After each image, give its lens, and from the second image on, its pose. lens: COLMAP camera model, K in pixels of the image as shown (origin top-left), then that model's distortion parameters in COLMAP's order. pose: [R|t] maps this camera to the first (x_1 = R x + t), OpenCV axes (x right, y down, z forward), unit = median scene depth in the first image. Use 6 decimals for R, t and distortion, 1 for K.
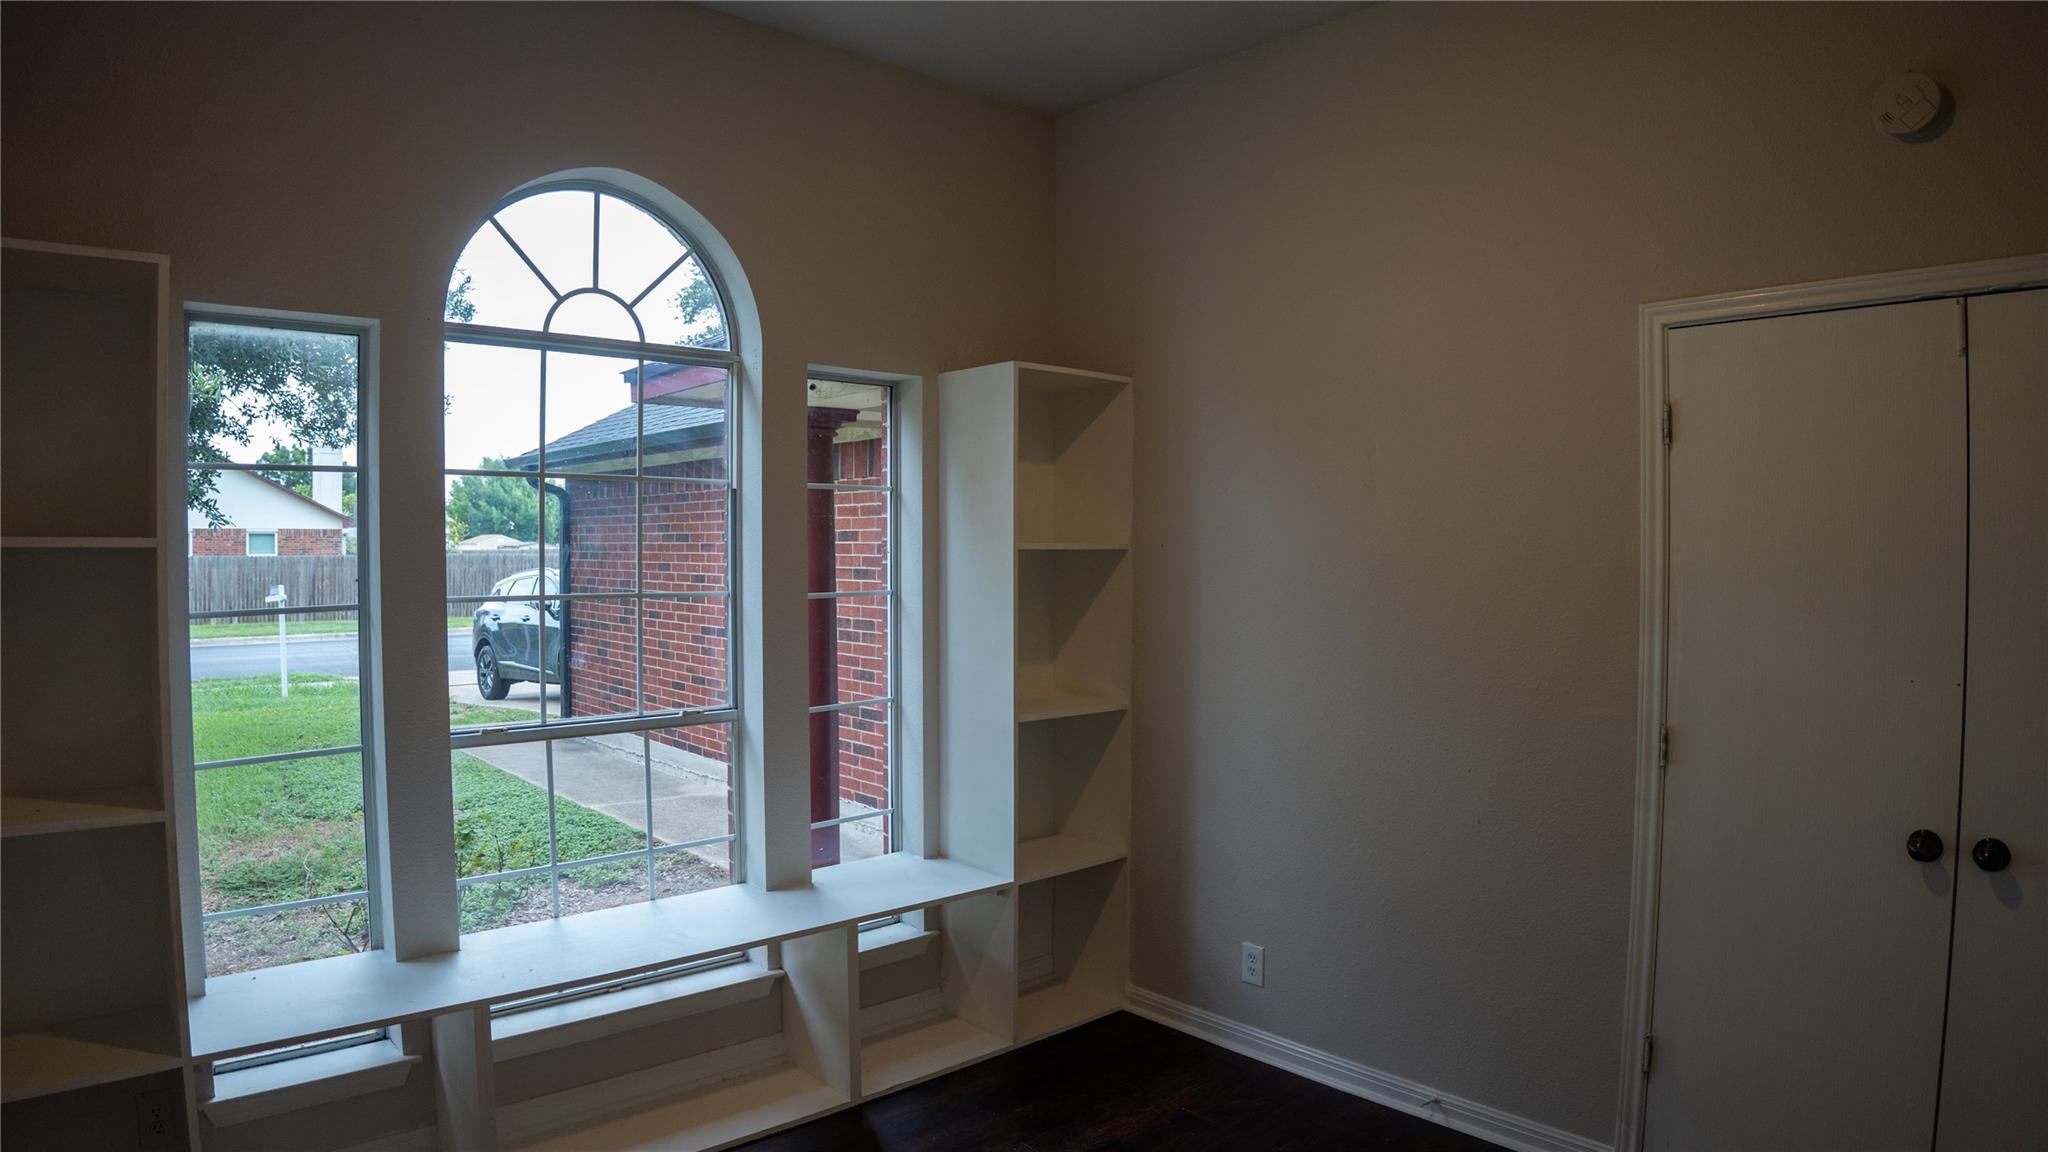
lens RADIAL K [[1282.0, 0, 1024.0], [0, 1282.0, 576.0], [0, 0, 1]] dist [-0.076823, 0.001007]
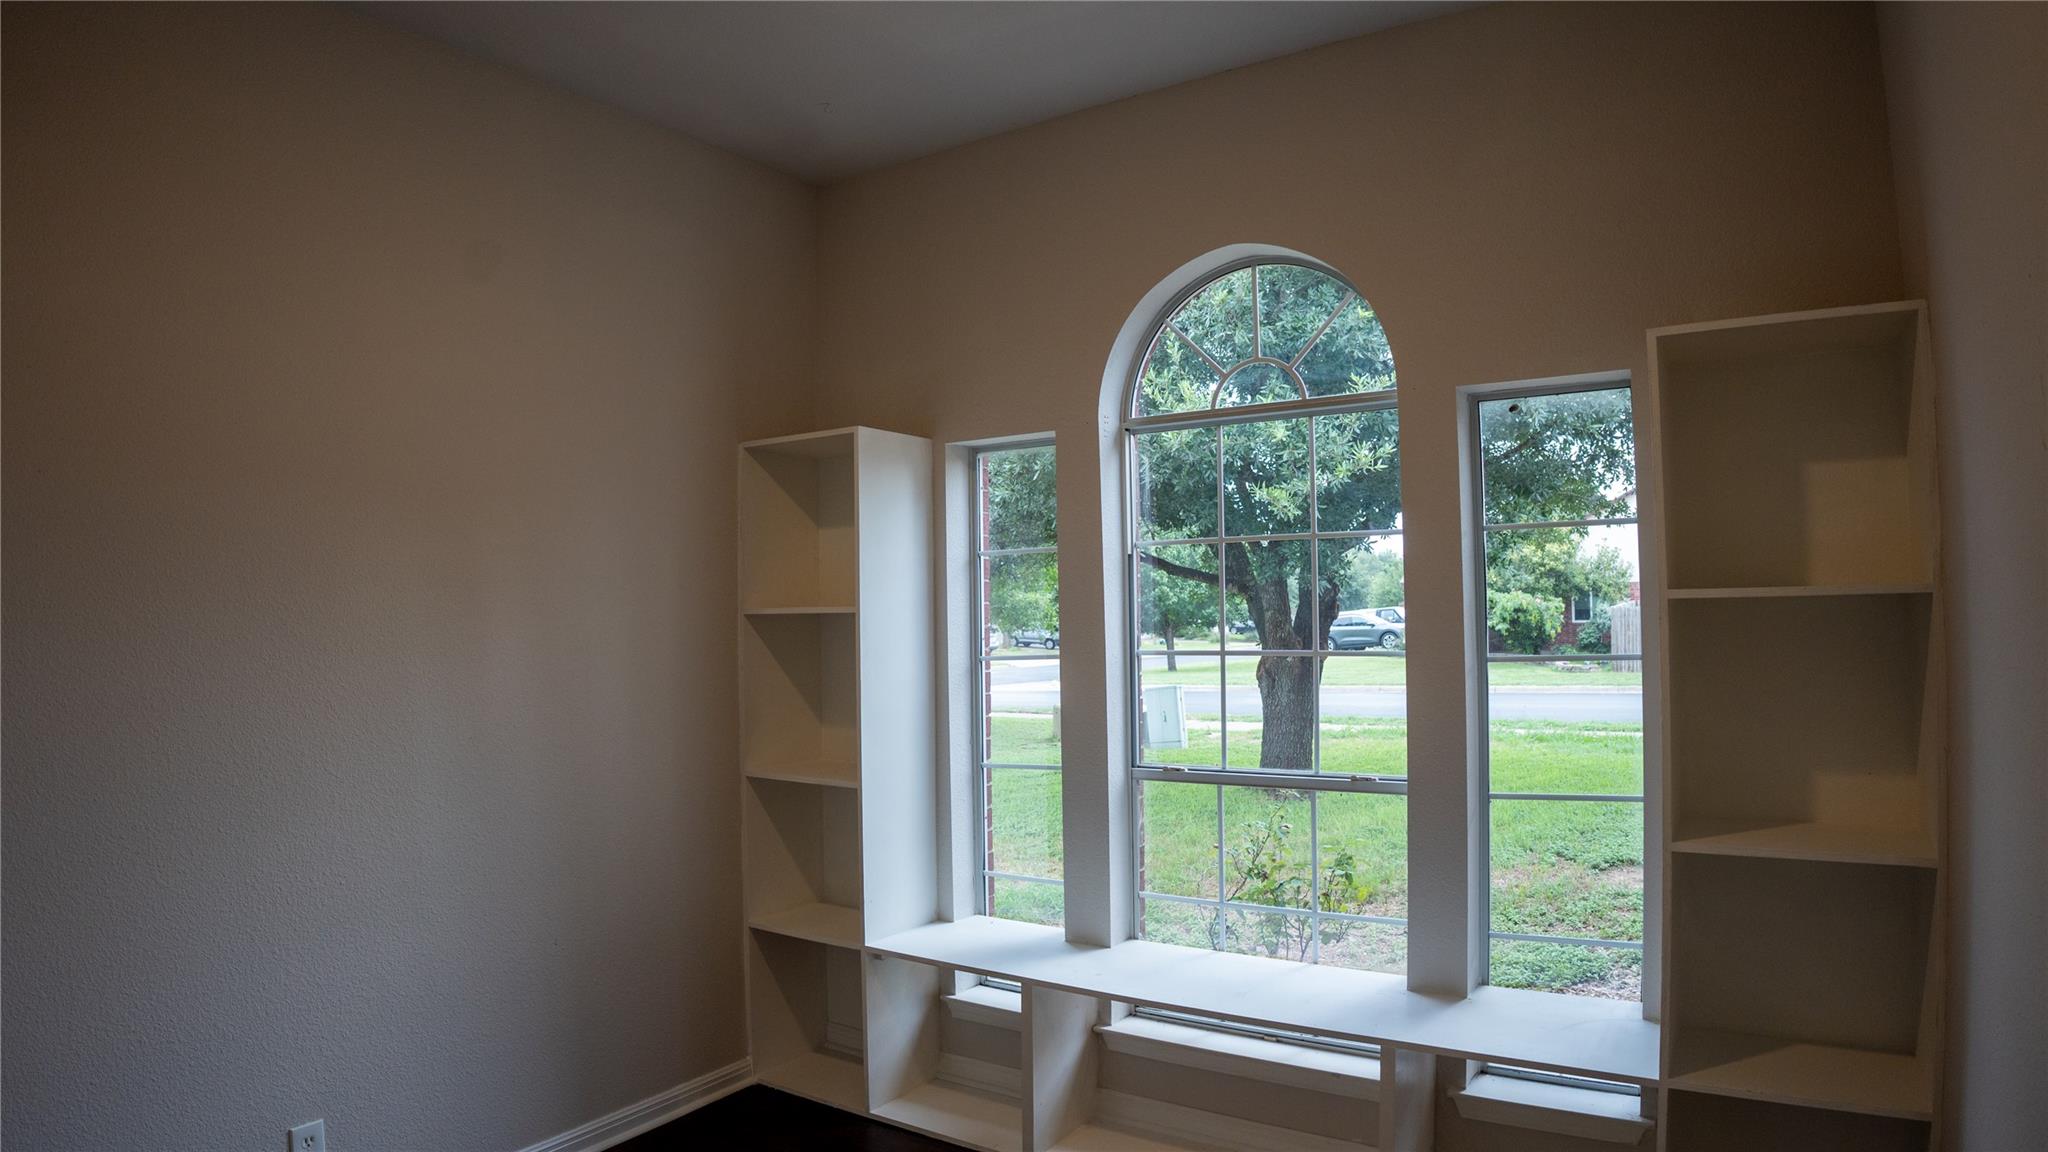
lens RADIAL K [[1282.0, 0, 1024.0], [0, 1282.0, 576.0], [0, 0, 1]] dist [-0.076823, 0.001007]
pose [[0.224618, -0.033801, -0.973861, 0.598277], [0.001171, 0.999407, -0.034417, -0.010265], [0.974446, 0.006590, 0.224524, 0.536317]]
